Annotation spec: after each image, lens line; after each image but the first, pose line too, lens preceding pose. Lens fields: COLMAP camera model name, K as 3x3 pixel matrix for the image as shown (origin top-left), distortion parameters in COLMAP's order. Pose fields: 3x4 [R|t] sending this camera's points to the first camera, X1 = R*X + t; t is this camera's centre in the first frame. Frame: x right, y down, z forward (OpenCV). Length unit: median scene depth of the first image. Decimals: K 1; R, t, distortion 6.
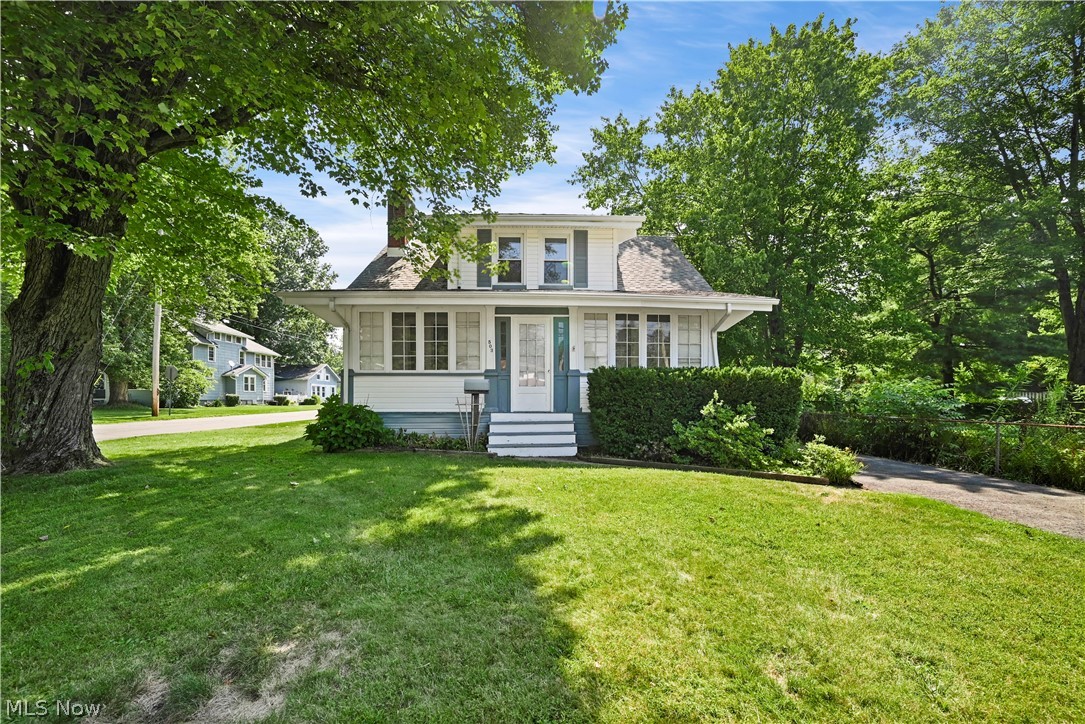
lens RADIAL K [[470.0, 0, 547.0], [0, 470.0, 403.3], [0, 0, 1]] dist [-0.001957, -0.000193]
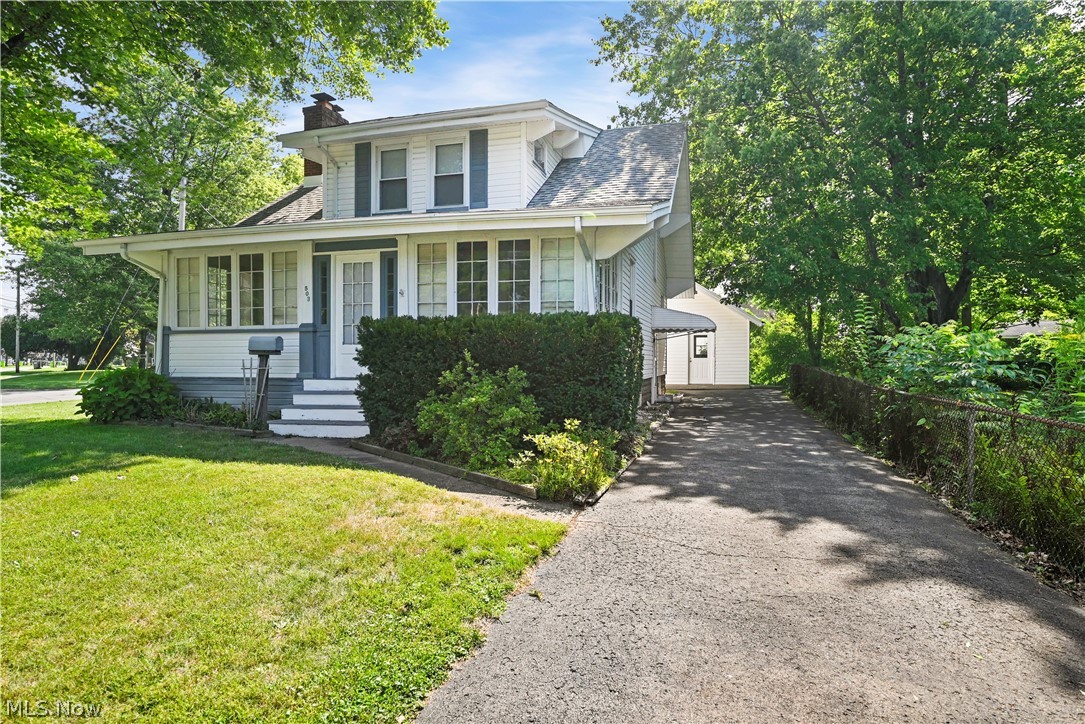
lens RADIAL K [[610.6, 0, 542.9], [0, 610.6, 361.1], [0, 0, 1]] dist [-0.001454, 0.000103]
pose [[0.952375, -0.001601, -0.304924, 0.566838], [0.000837, 0.999996, -0.002635, -0.006093], [0.304928, 0.002254, 0.952373, 0.153836]]
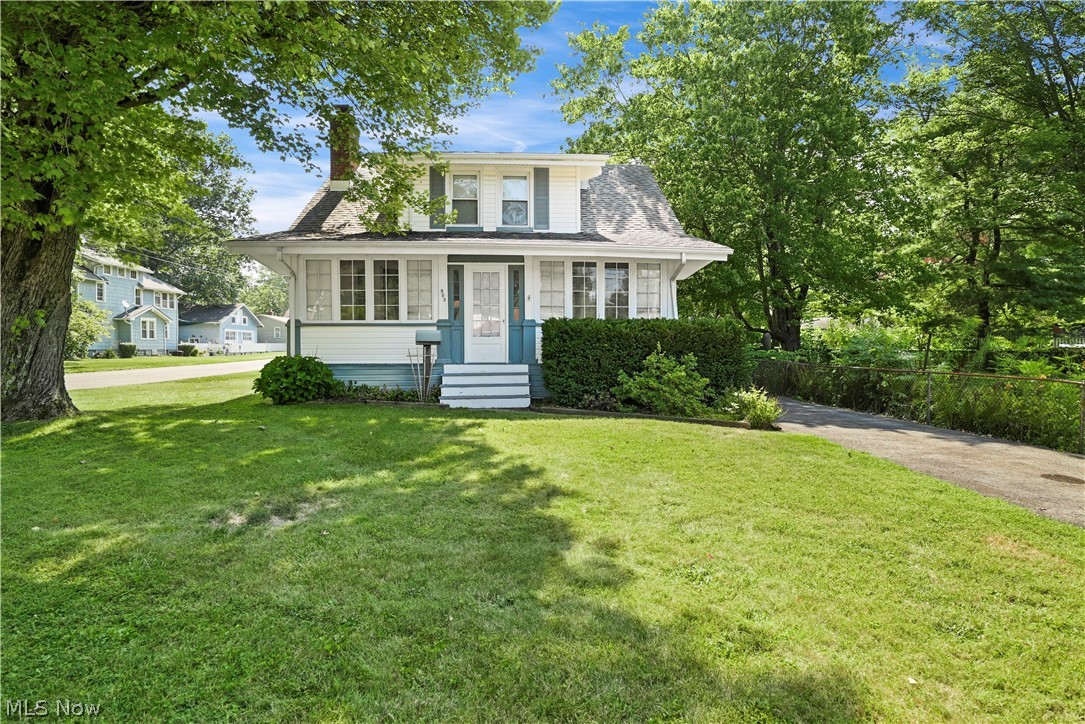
lens RADIAL K [[610.6, 0, 545.0], [0, 610.6, 362.3], [0, 0, 1]] dist [-0.001454, 0.000103]
pose [[0.999625, -0.003259, 0.027180, 0.055214], [0.002811, 0.999860, 0.016520, -0.003902], [-0.027230, -0.016437, 0.999494, -0.265981]]
